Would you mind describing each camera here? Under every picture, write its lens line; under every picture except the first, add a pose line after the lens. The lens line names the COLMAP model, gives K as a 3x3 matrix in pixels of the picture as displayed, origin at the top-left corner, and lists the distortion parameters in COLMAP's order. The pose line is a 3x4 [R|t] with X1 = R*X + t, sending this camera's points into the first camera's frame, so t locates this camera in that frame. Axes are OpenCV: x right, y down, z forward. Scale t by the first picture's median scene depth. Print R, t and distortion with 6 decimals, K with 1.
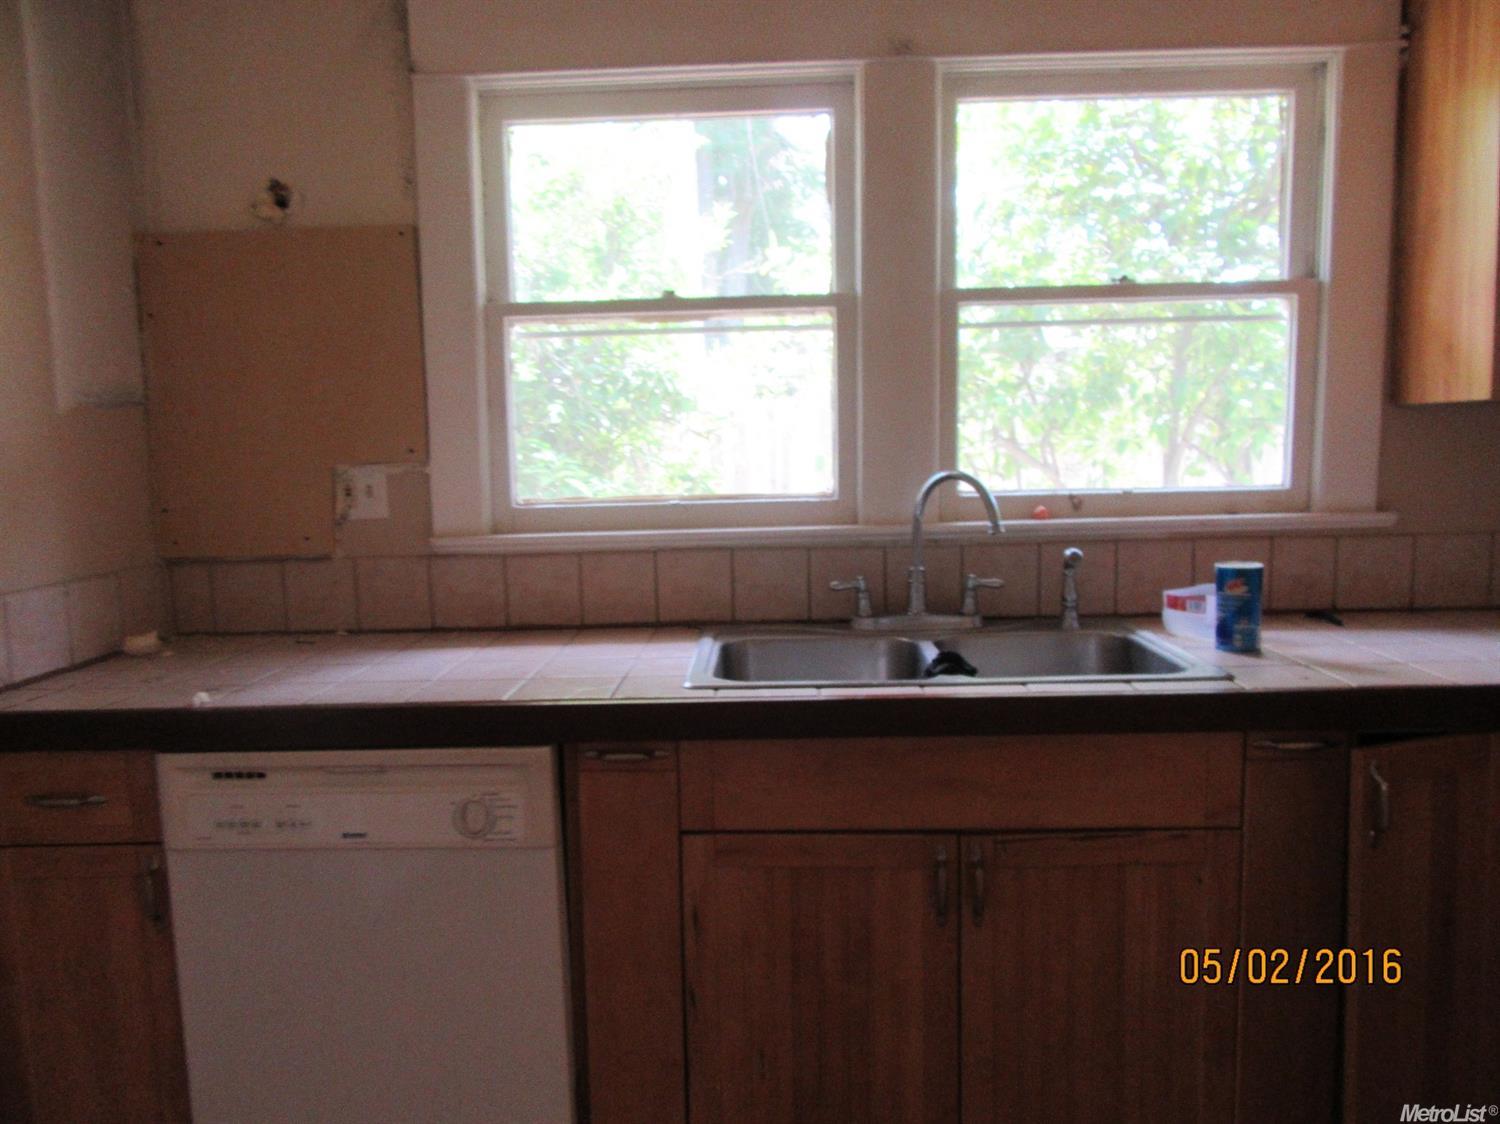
lens RADIAL K [[1113.5, 0, 750.0], [0, 1113.5, 562.0], [0, 0, 1]] dist [0.003732, -0.000816]
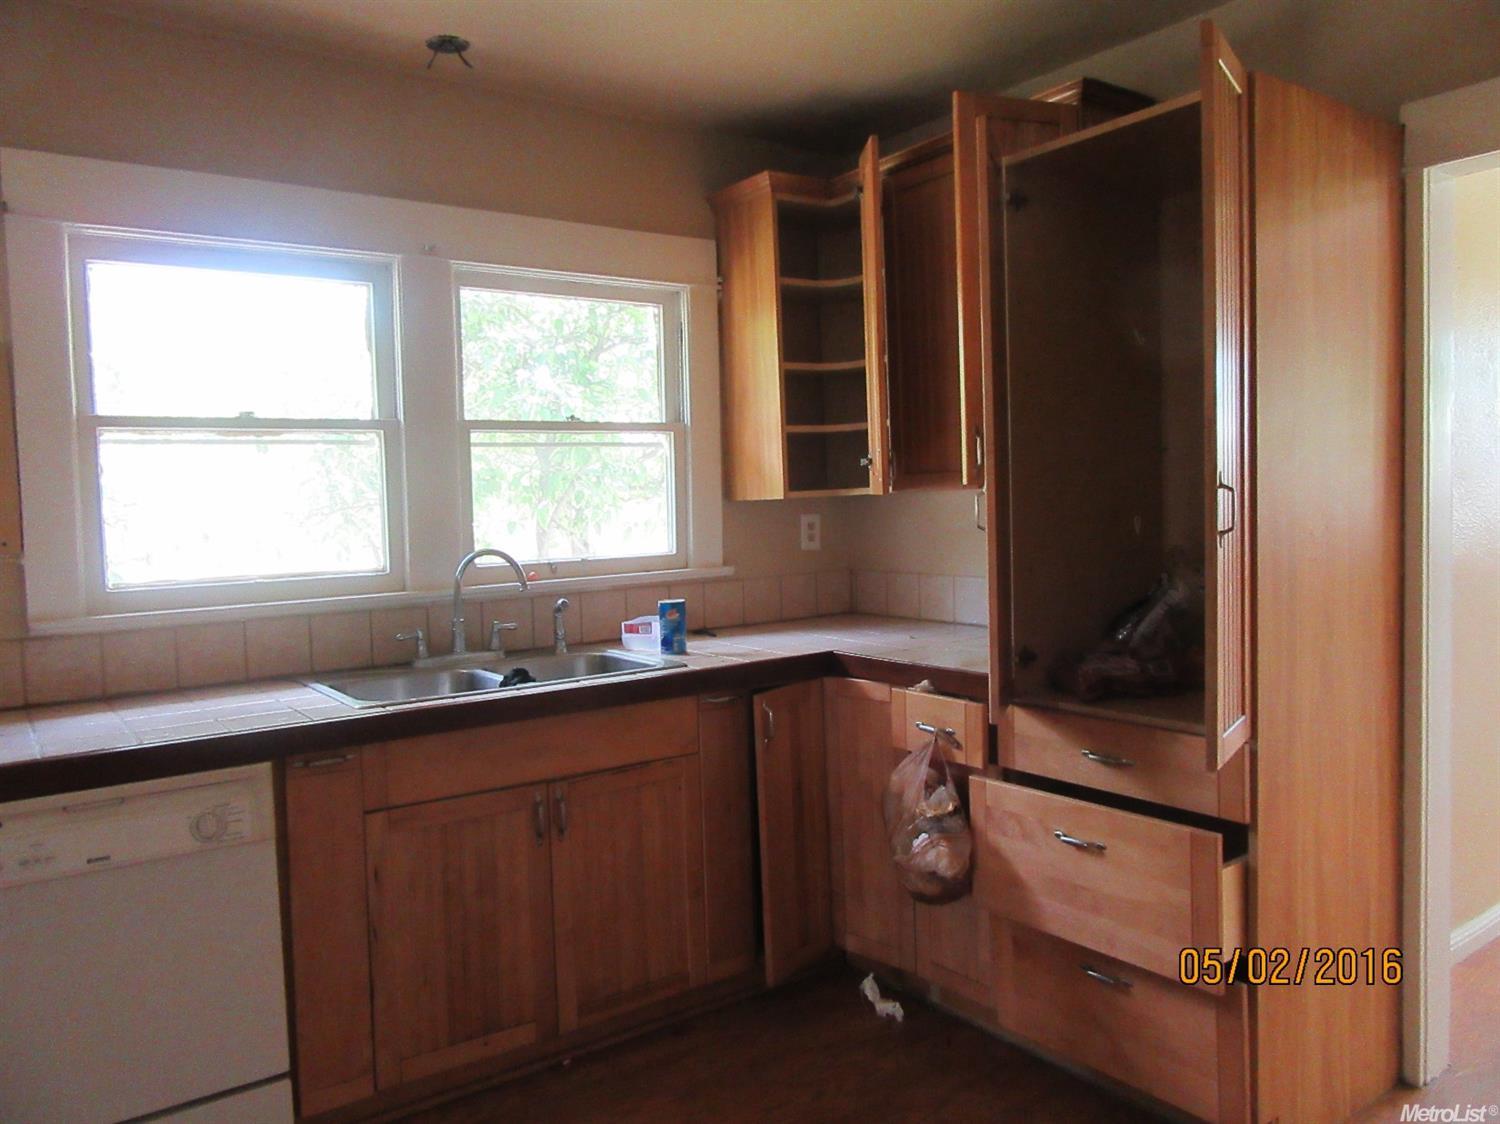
lens RADIAL K [[1113.5, 0, 750.0], [0, 1113.5, 562.0], [0, 0, 1]] dist [0.003732, -0.000816]
pose [[0.800459, -0.035853, 0.598314, -0.393106], [0.076622, 0.996140, -0.042817, 0.021807], [-0.594469, 0.080117, 0.800117, -0.333486]]
